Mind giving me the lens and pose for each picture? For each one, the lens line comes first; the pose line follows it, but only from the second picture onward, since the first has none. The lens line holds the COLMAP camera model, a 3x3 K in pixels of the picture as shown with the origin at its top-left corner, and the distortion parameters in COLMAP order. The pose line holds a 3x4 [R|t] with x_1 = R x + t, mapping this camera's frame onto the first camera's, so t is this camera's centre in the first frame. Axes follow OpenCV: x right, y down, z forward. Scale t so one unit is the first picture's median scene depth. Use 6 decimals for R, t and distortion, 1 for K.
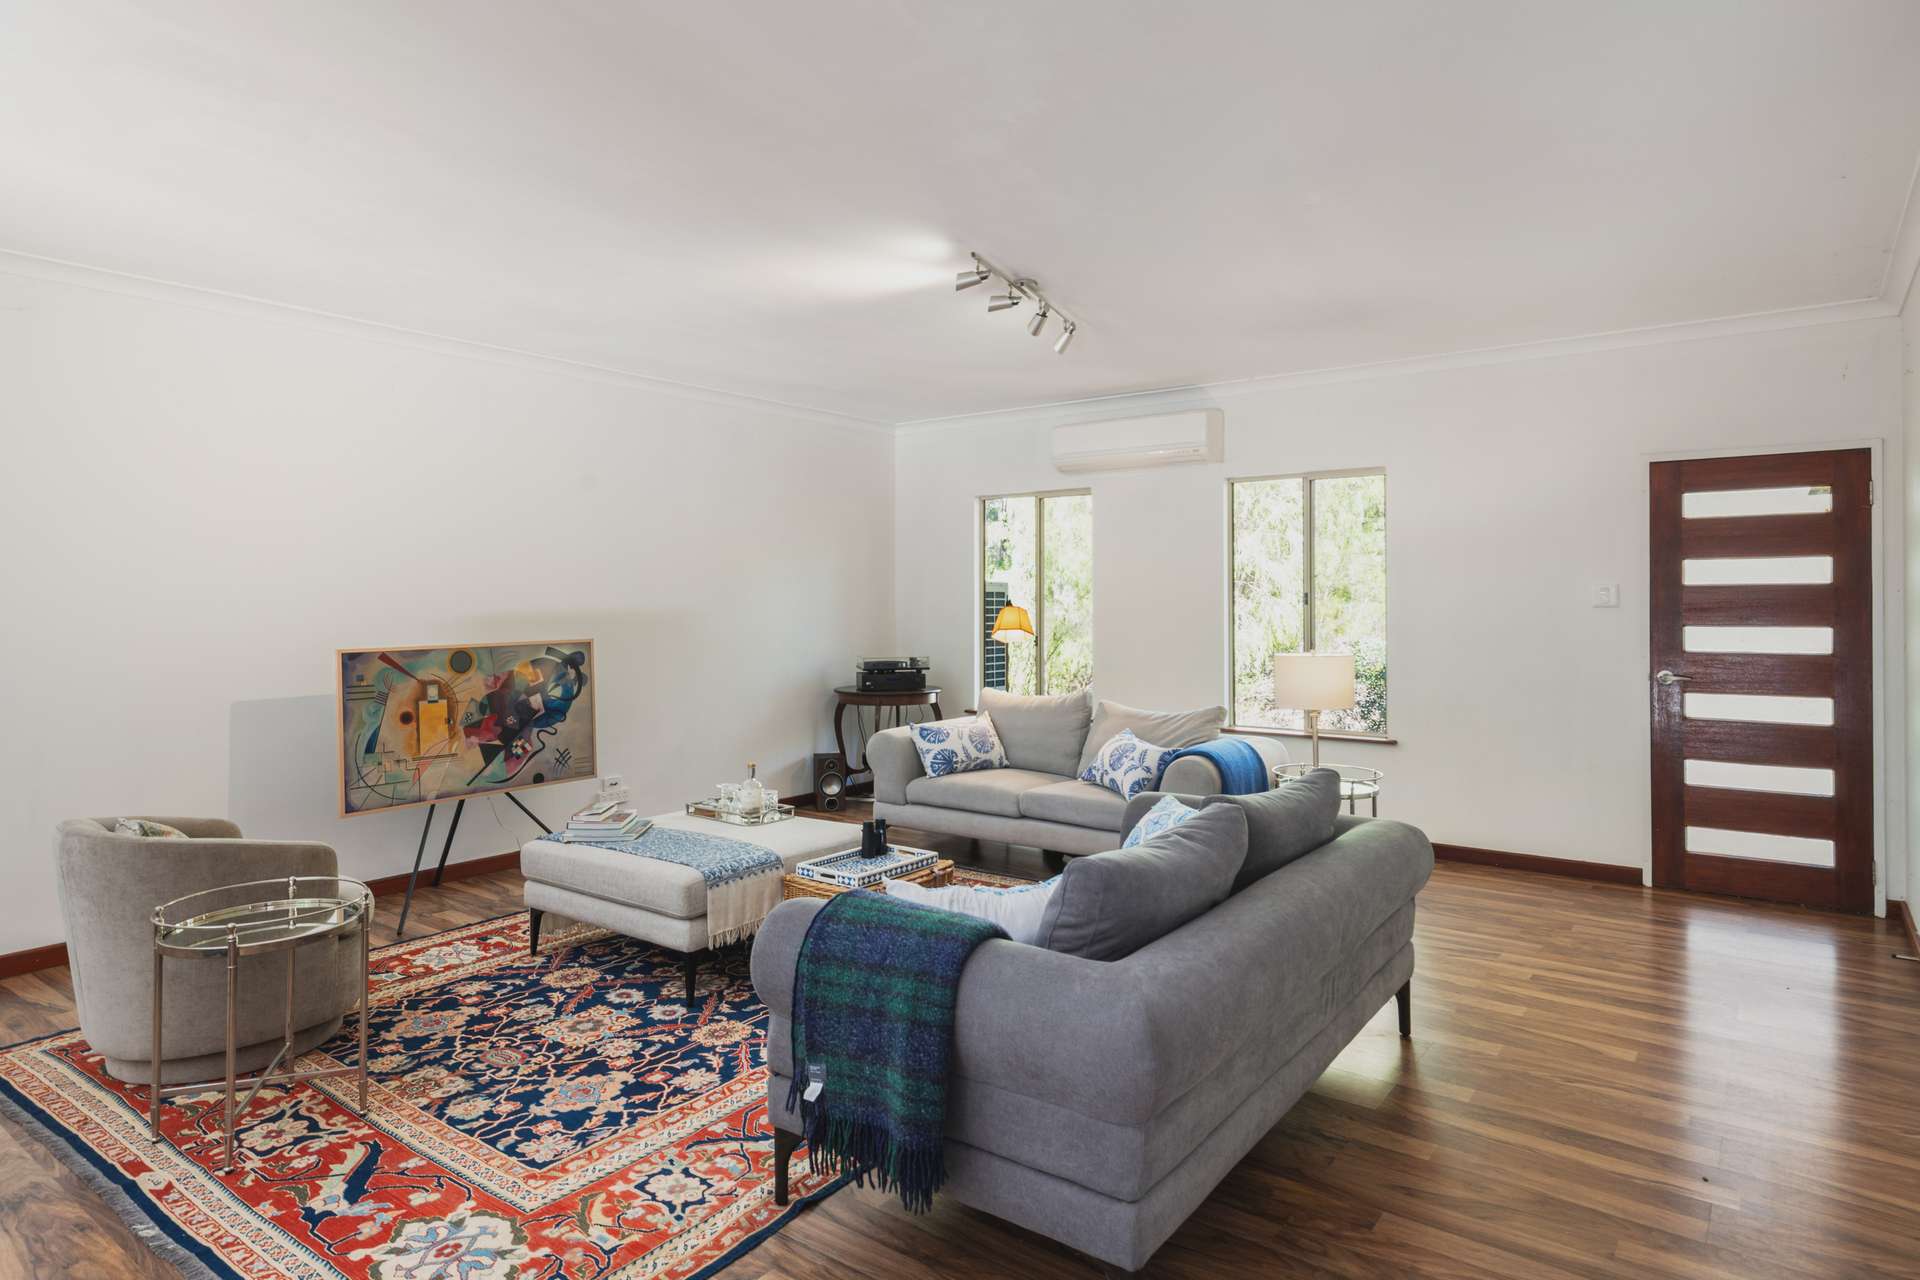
lens RADIAL K [[1107.8, 0, 979.9], [0, 1107.8, 592.3], [0, 0, 1]] dist [0.008291, 0.001003]
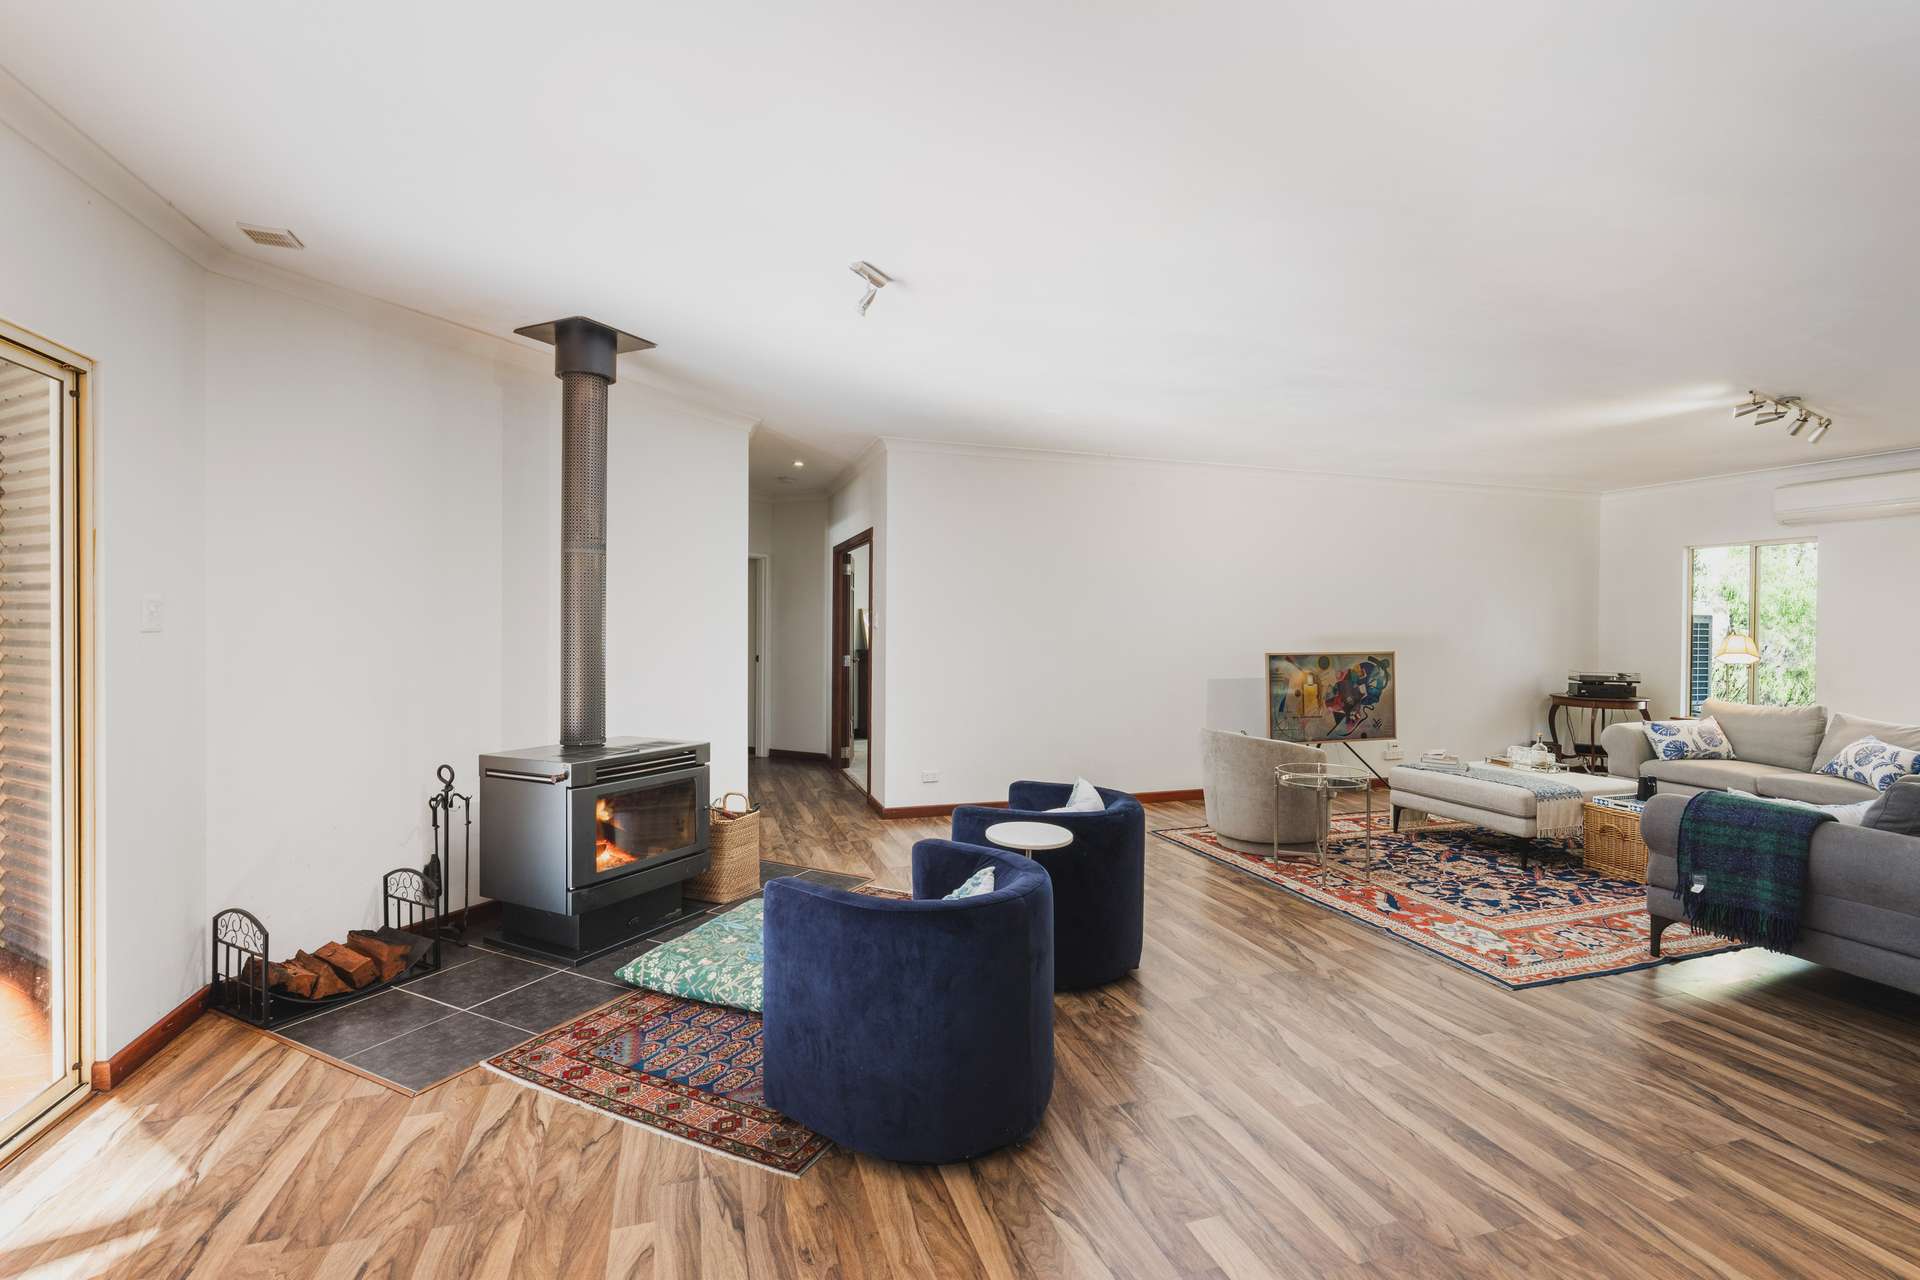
lens RADIAL K [[873.3, 0, 971.9], [0, 873.3, 634.3], [0, 0, 1]] dist [0.001261, -0.000129]
pose [[0.814809, 0.015140, -0.579532, -0.171165], [-0.005248, 0.999811, 0.018742, -0.004247], [0.579706, -0.012230, 0.814734, -0.531602]]
